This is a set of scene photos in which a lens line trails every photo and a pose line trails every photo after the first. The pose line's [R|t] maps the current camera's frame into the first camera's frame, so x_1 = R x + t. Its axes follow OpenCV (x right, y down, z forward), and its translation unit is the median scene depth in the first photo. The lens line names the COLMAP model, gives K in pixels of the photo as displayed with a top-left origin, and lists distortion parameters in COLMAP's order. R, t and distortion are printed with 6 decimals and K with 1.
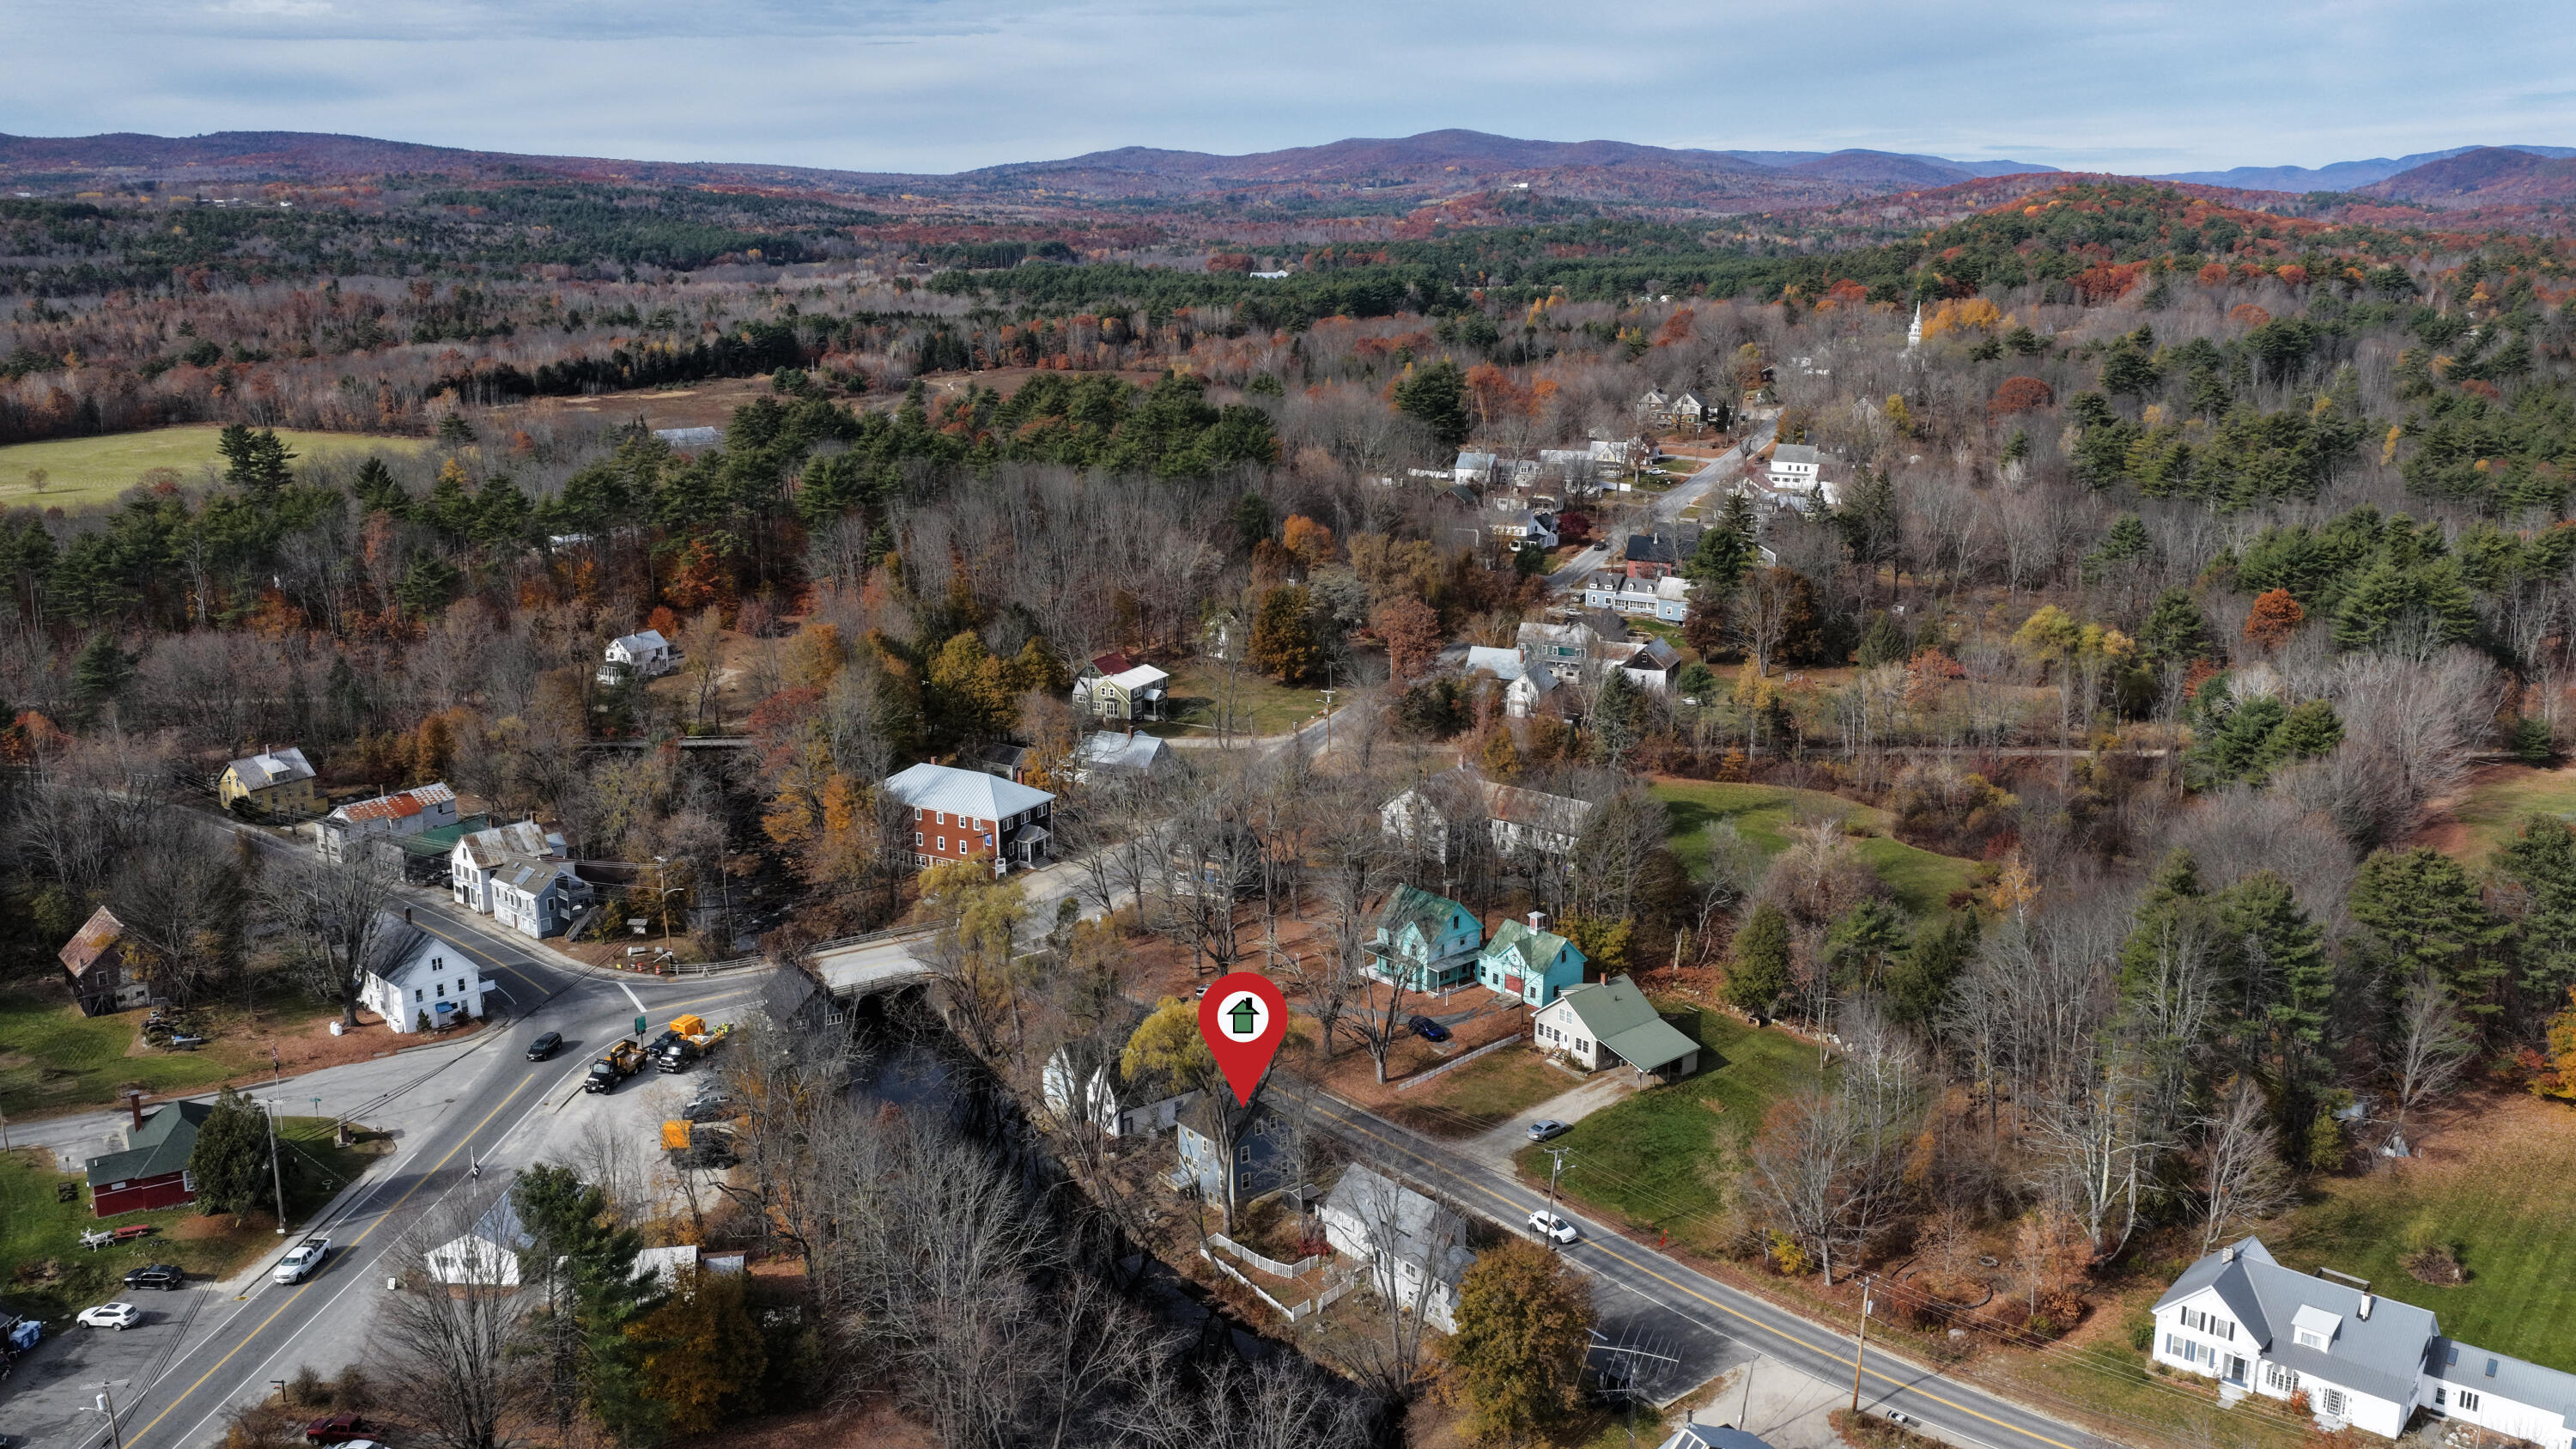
lens RADIAL K [[2258.3, 0, 1288.0], [0, 2258.3, 724.5], [0, 0, 1]] dist [-0.013674, 0.048176]
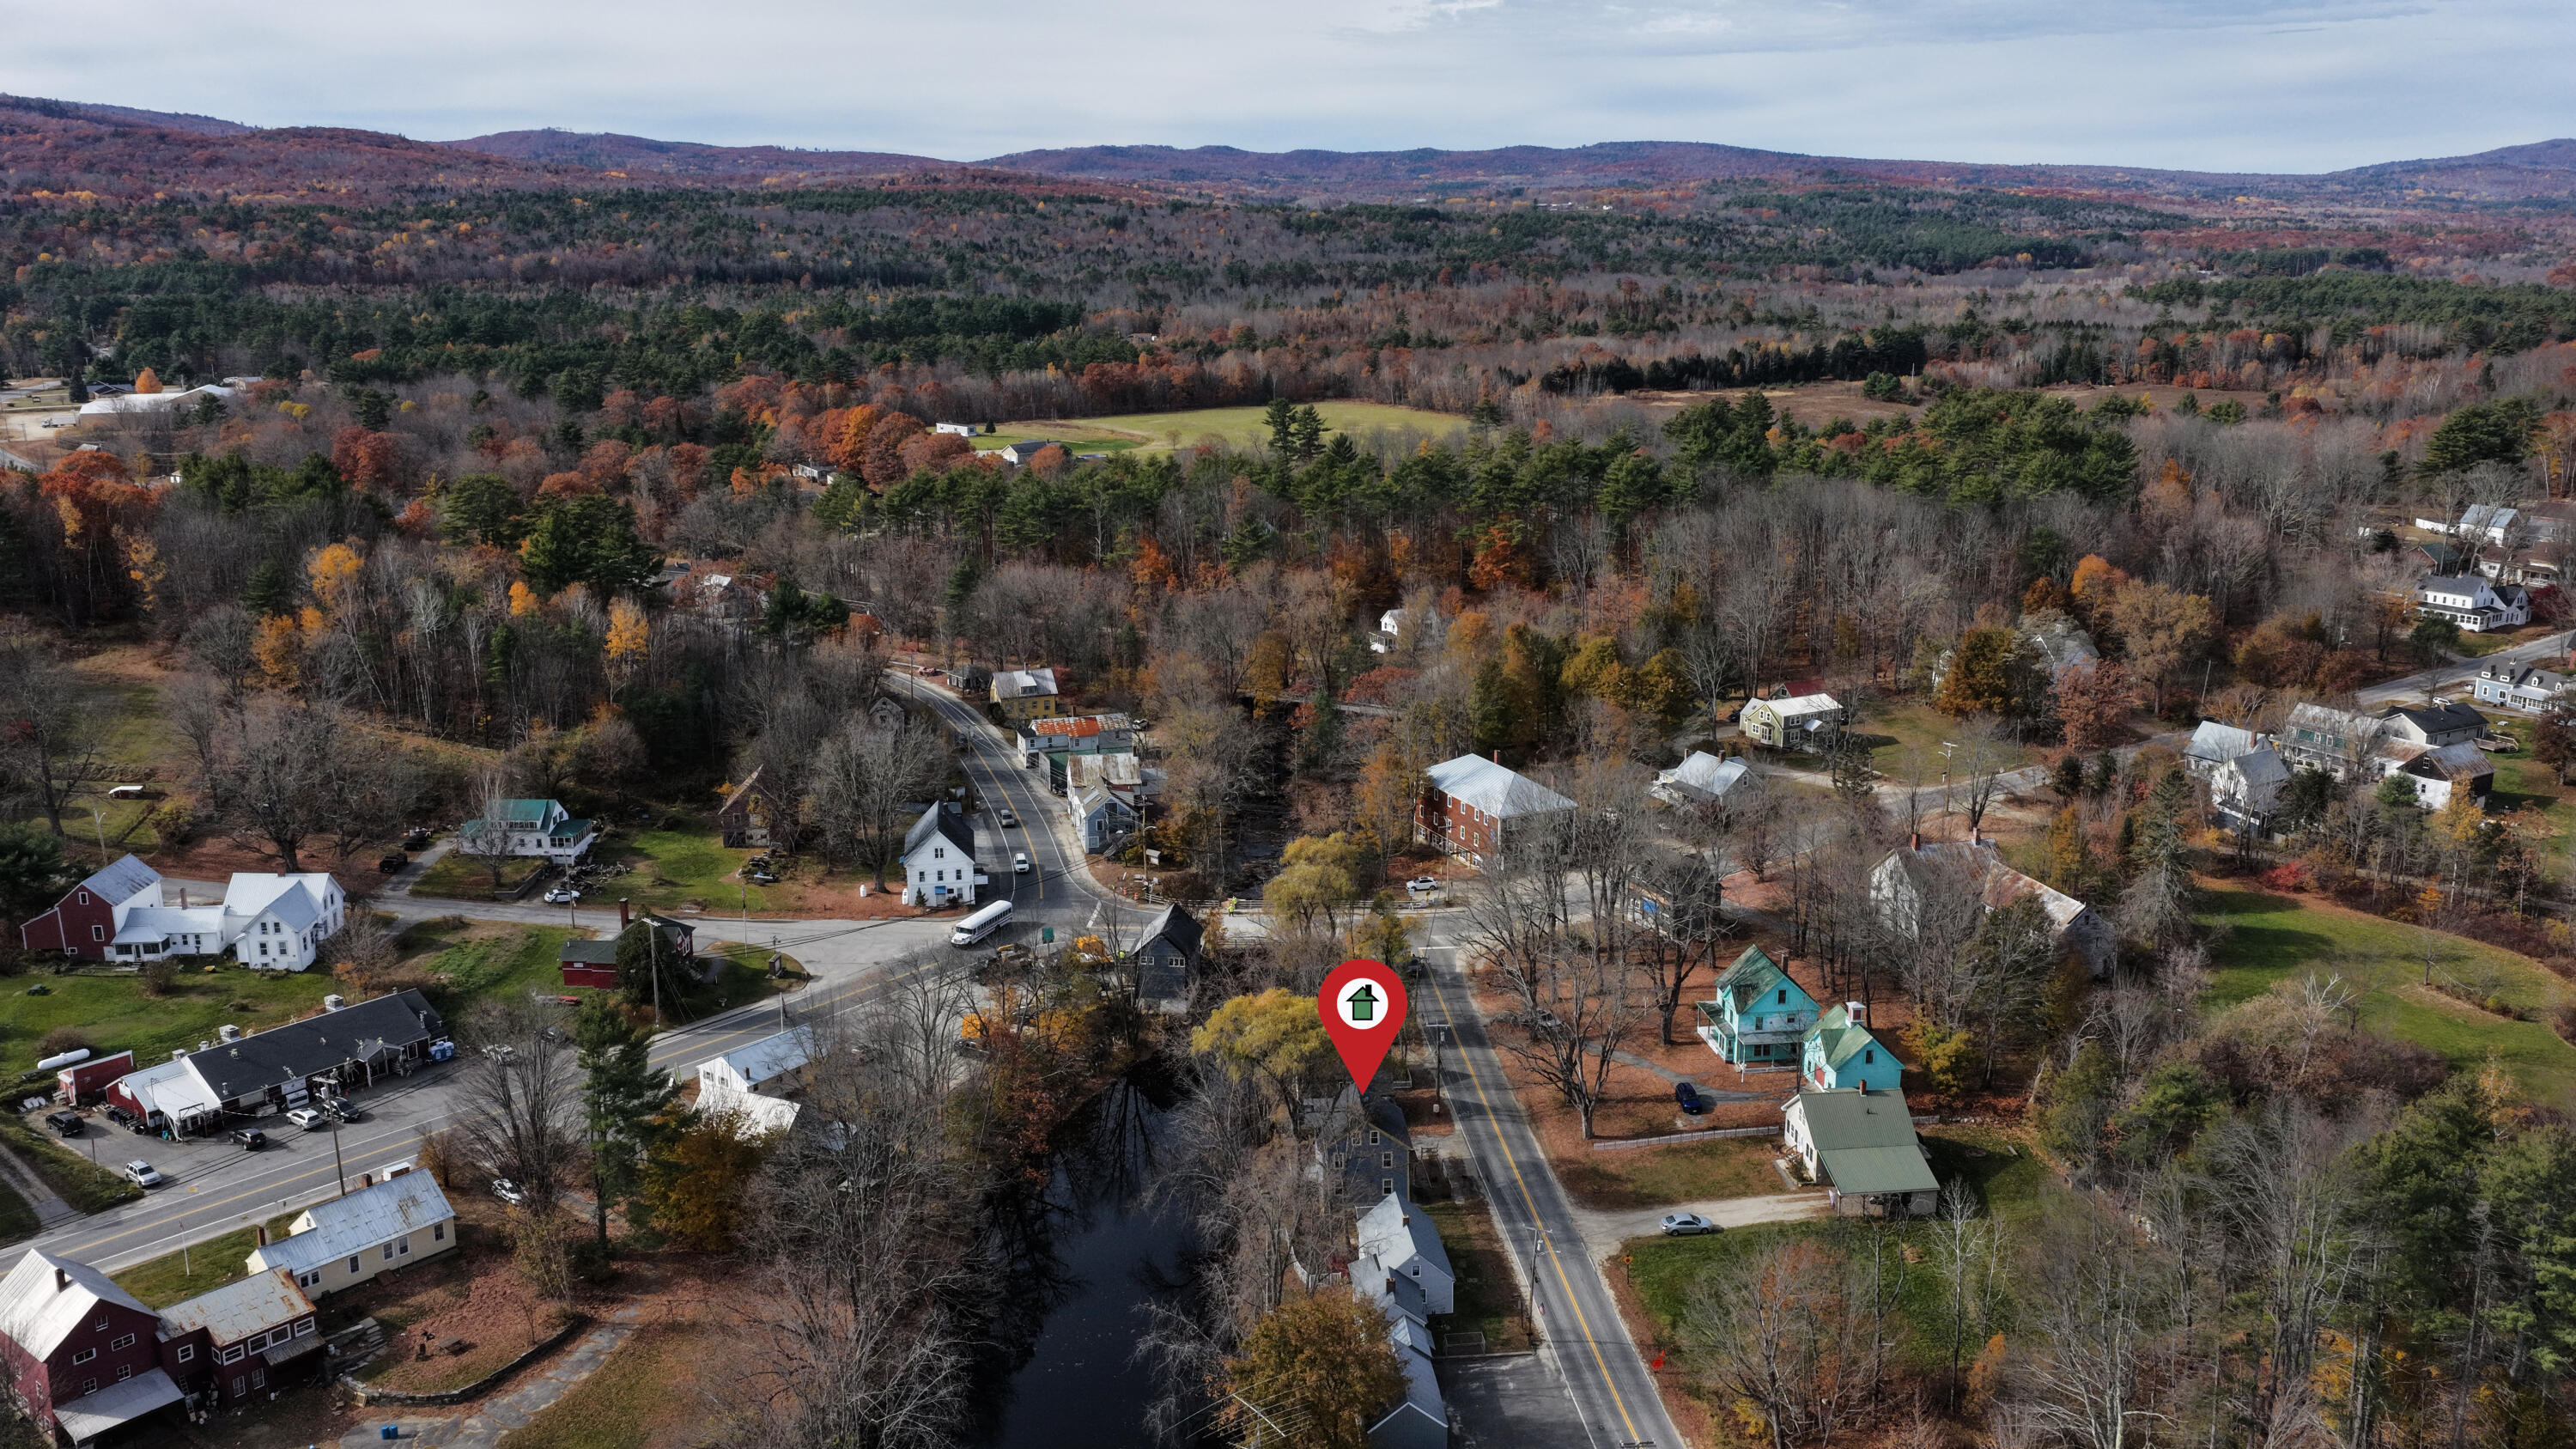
lens RADIAL K [[2258.3, 0, 1288.0], [0, 2258.3, 724.5], [0, 0, 1]] dist [-0.013674, 0.048176]
pose [[0.803012, 0.132143, -0.581128, 0.155017], [-0.132742, 0.990271, 0.041753, -0.011761], [0.580992, 0.043612, 0.812740, 0.049762]]
